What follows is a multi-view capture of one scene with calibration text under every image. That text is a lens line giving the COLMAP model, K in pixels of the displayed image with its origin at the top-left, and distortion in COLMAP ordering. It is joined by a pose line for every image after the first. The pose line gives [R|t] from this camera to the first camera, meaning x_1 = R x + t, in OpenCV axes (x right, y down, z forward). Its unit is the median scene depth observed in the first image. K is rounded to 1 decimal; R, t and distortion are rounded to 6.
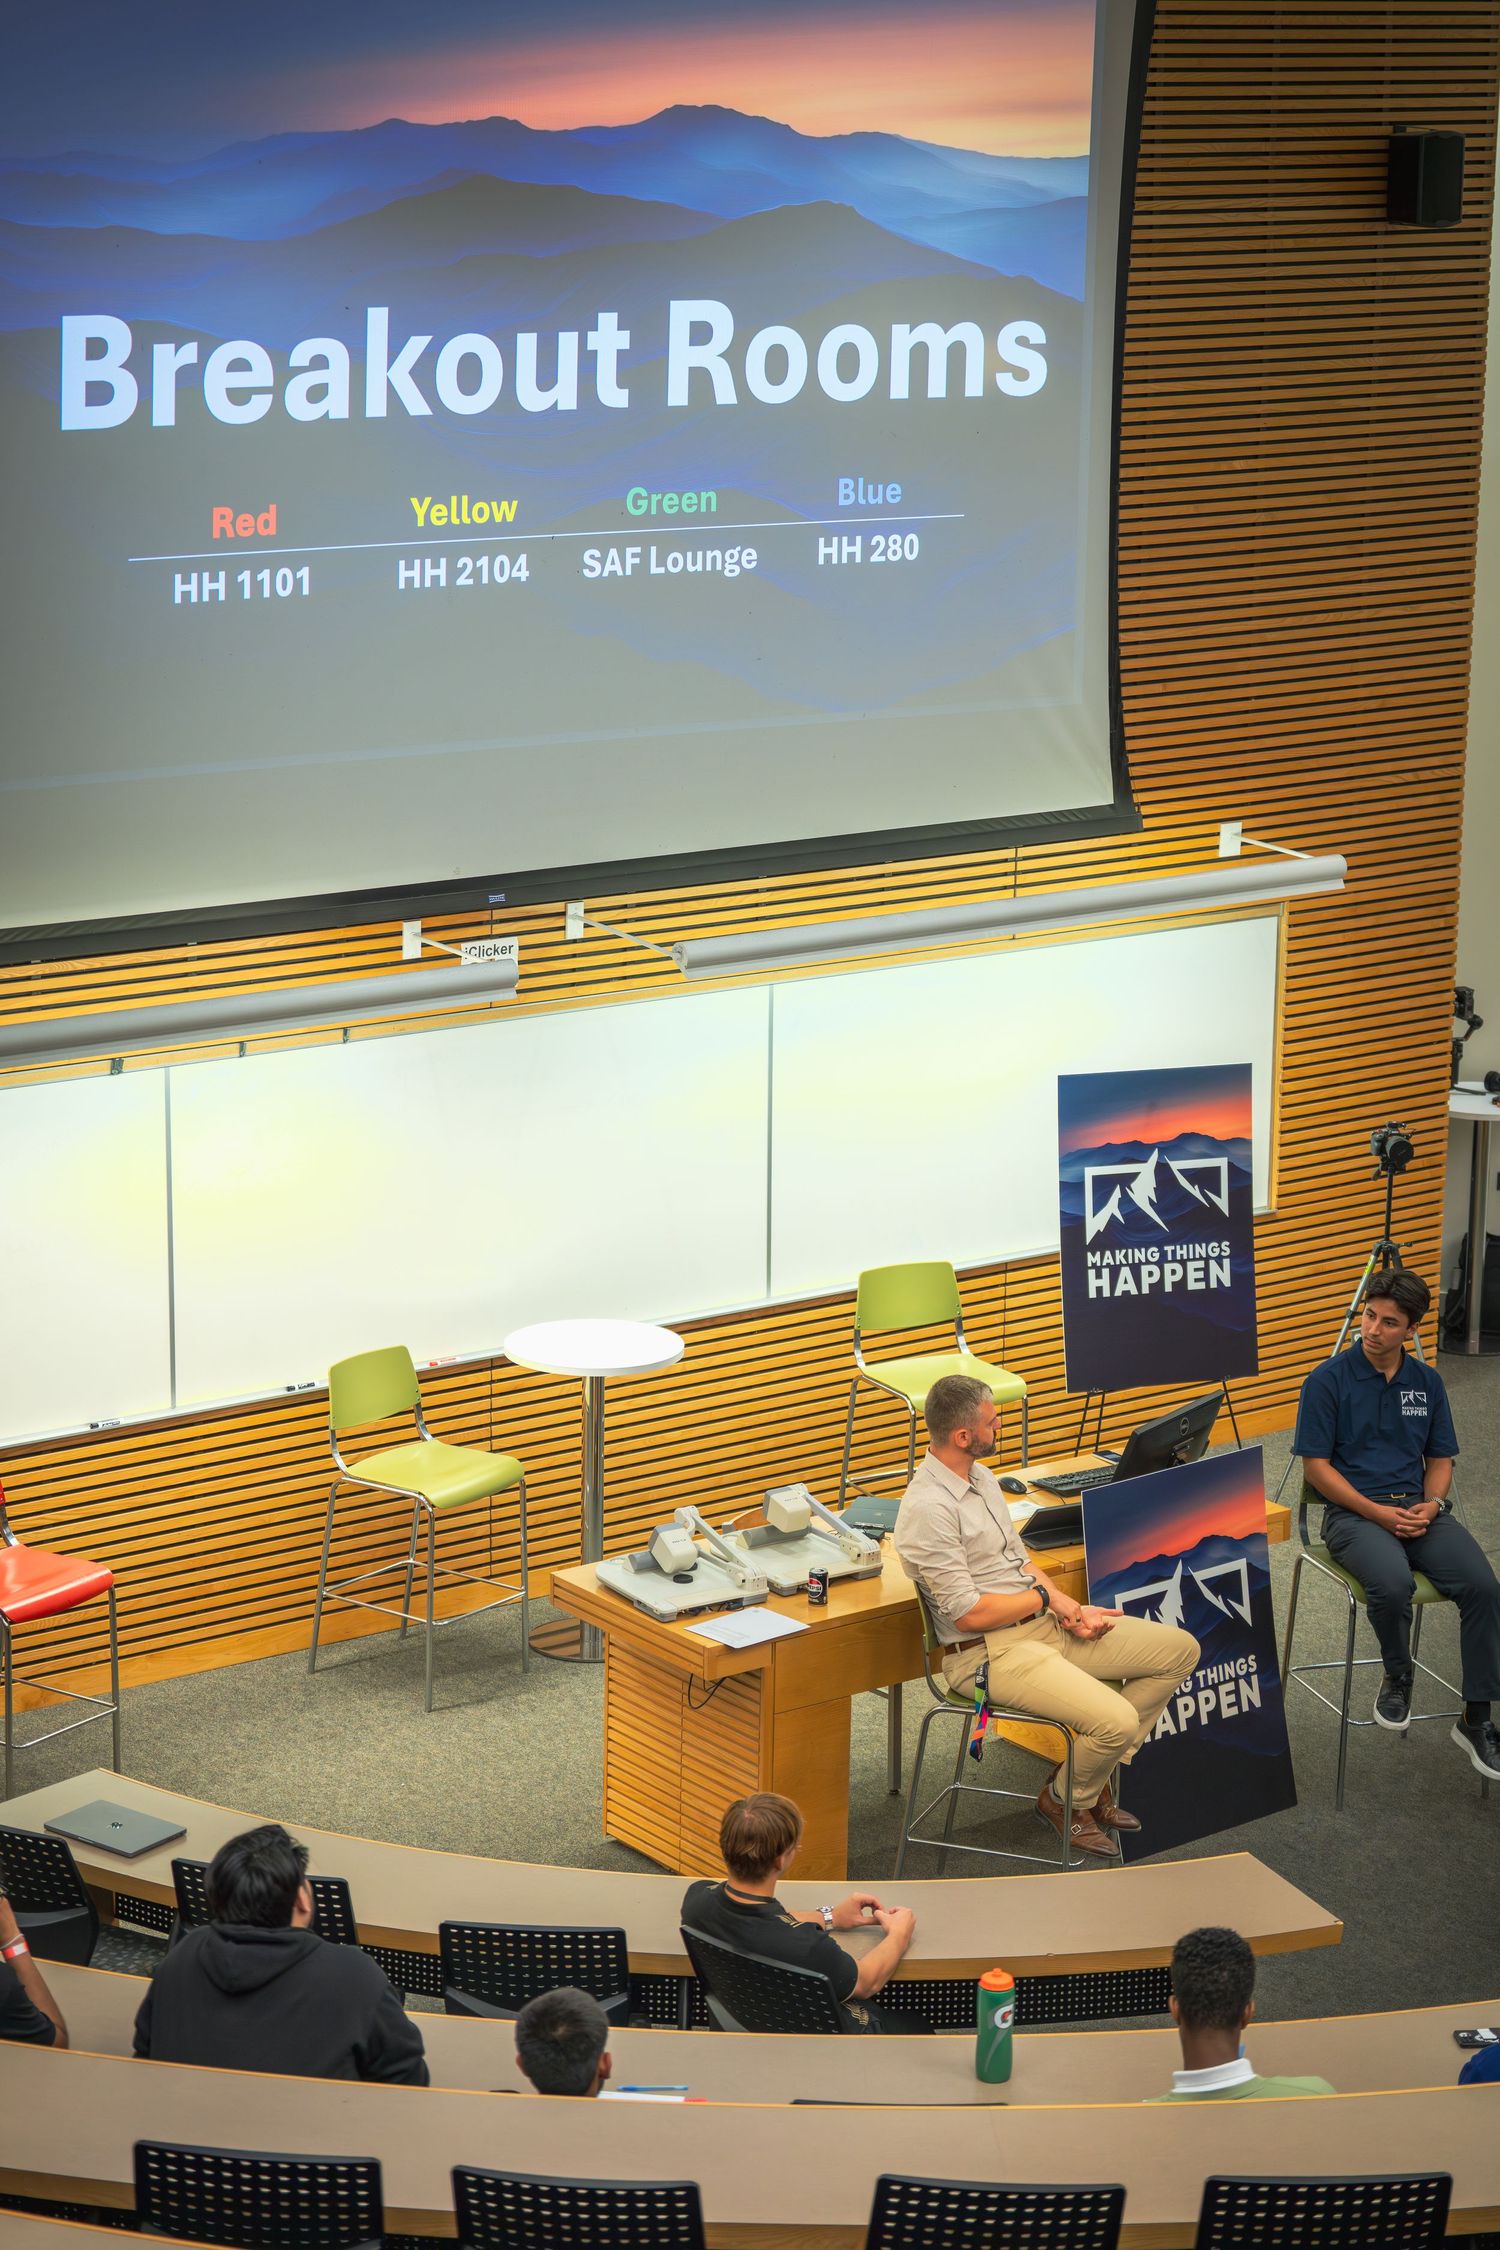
lens RADIAL K [[4697.2, 0, 753.8], [0, 4697.2, 1117.5], [0, 0, 1]] dist [0.019330, -0.124331]
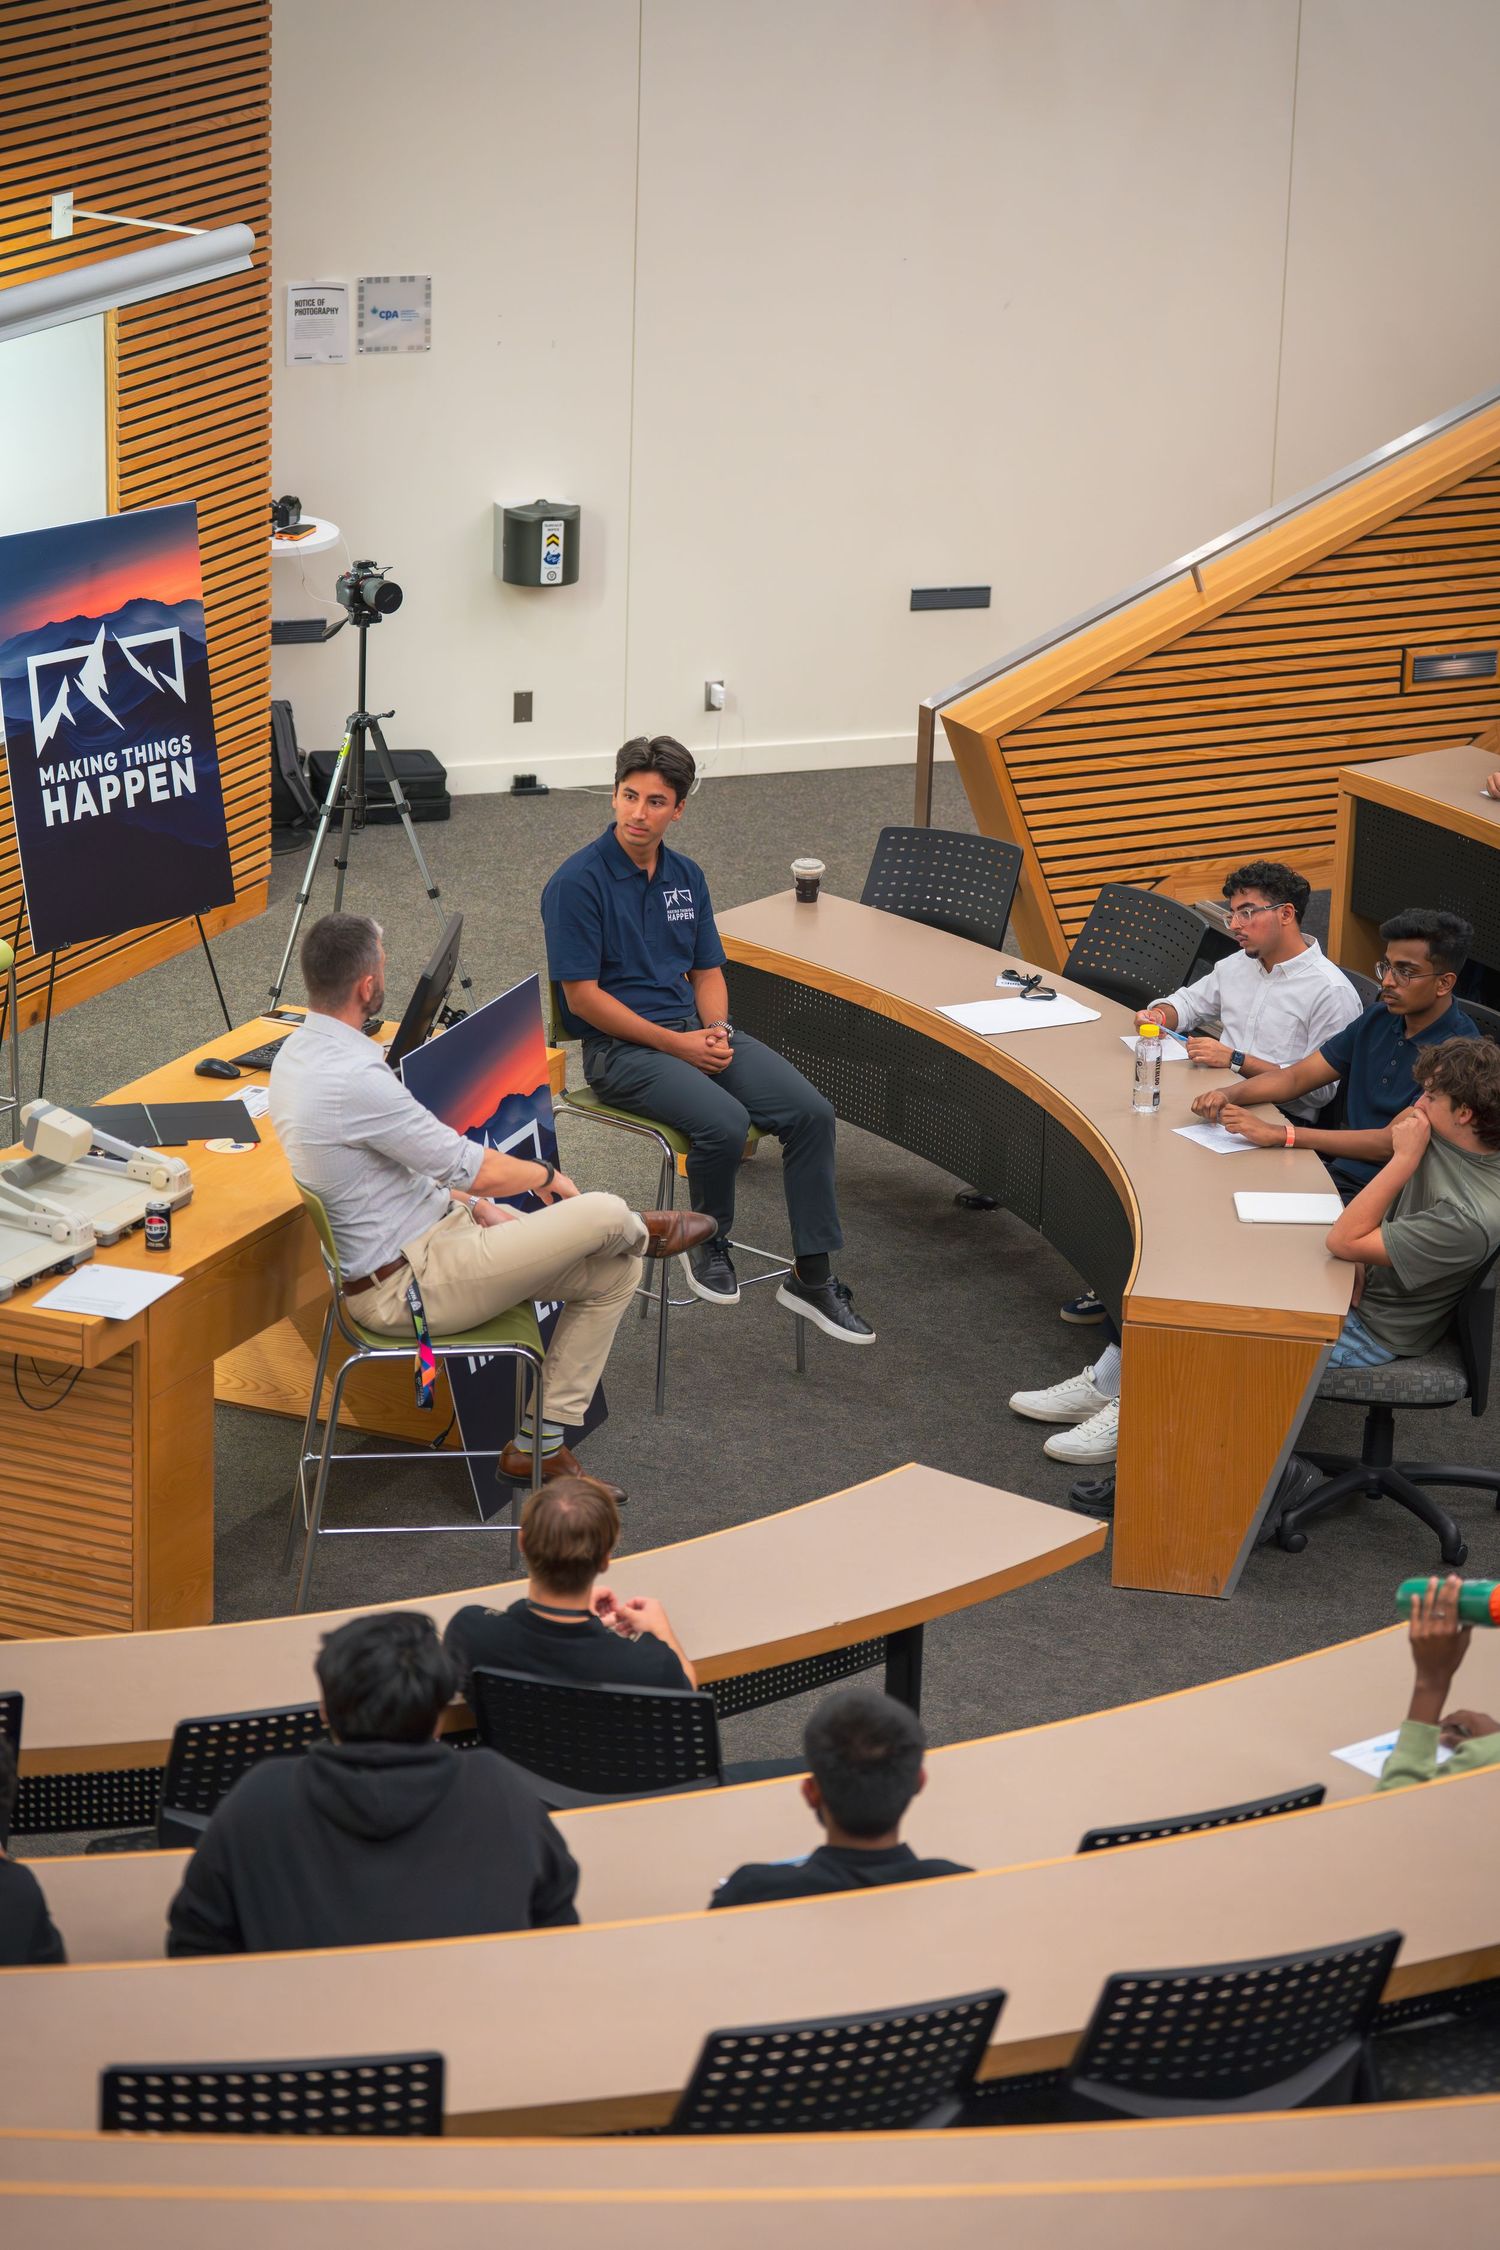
lens RADIAL K [[5824.7, 0, 745.3], [0, 5824.7, 1119.5], [0, 0, 1]] dist [0.043554, -0.116021]
pose [[0.881590, -0.137668, 0.451495, -0.278515], [0.094876, 0.988683, 0.116209, -0.014863], [-0.462383, -0.059613, 0.884674, 0.108586]]
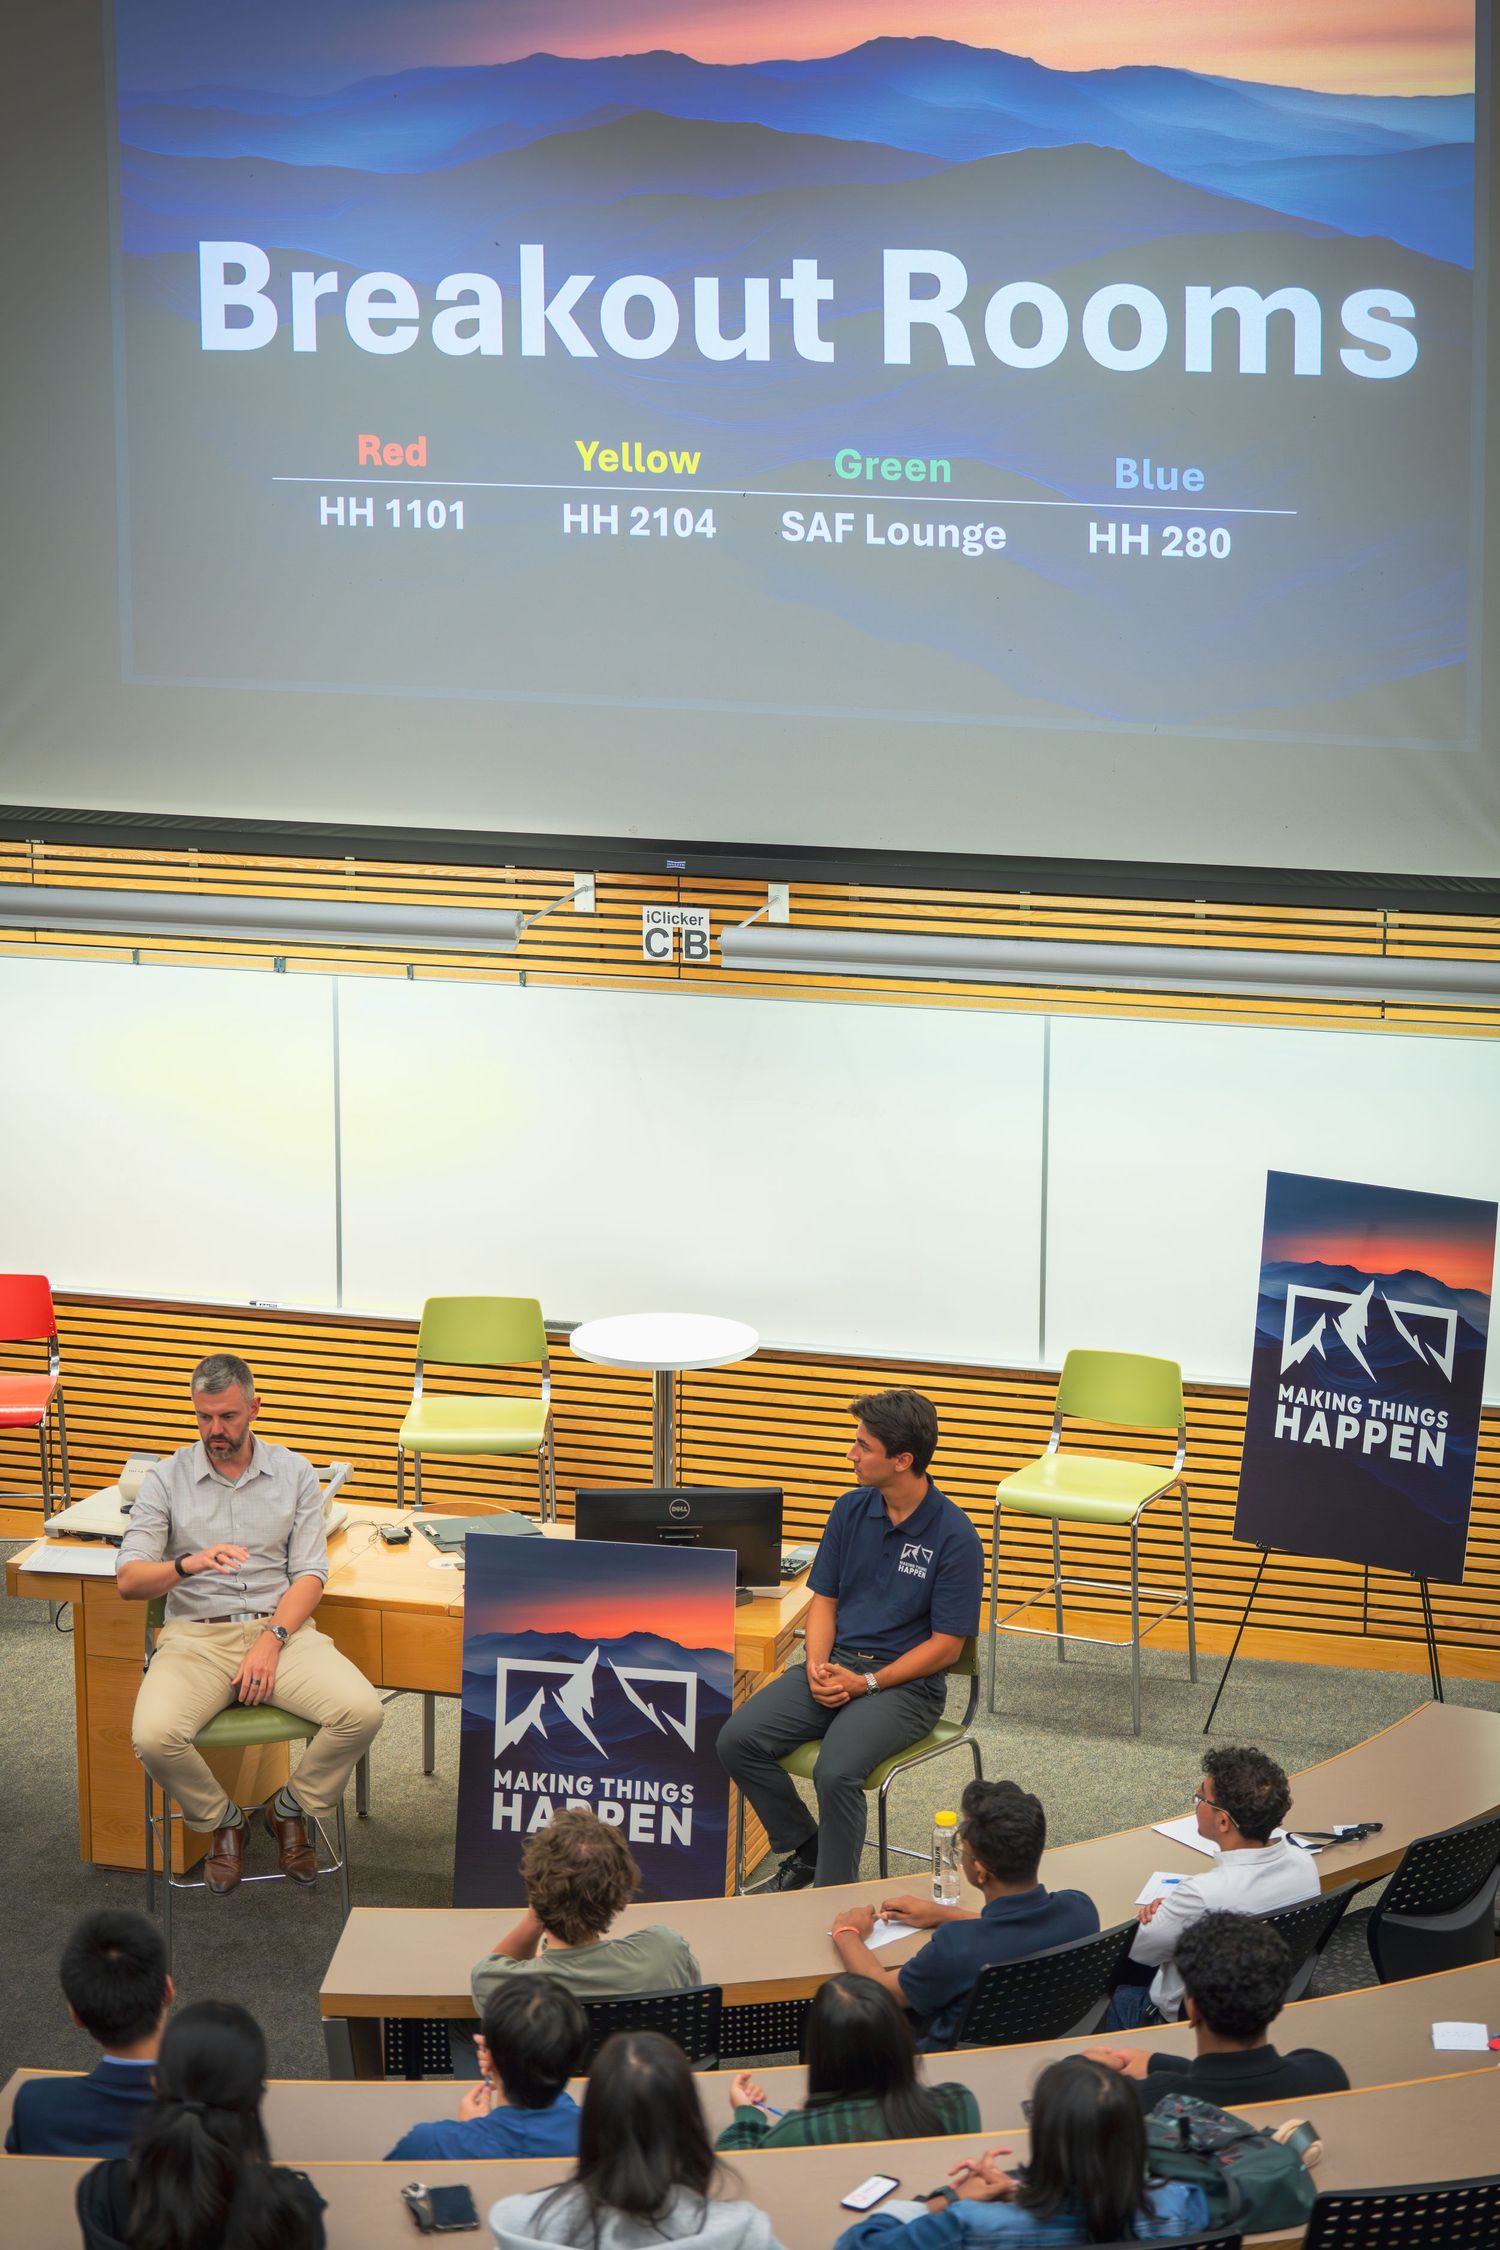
lens RADIAL K [[4594.2, 0, 758.9], [0, 4594.2, 1118.3], [0, 0, 1]] dist [0.033486, -0.110788]
pose [[0.590273, 0.157666, -0.791656, 0.701663], [-0.175195, 0.982384, 0.065023, -0.058952], [0.787962, 0.100313, 0.607498, 0.438394]]
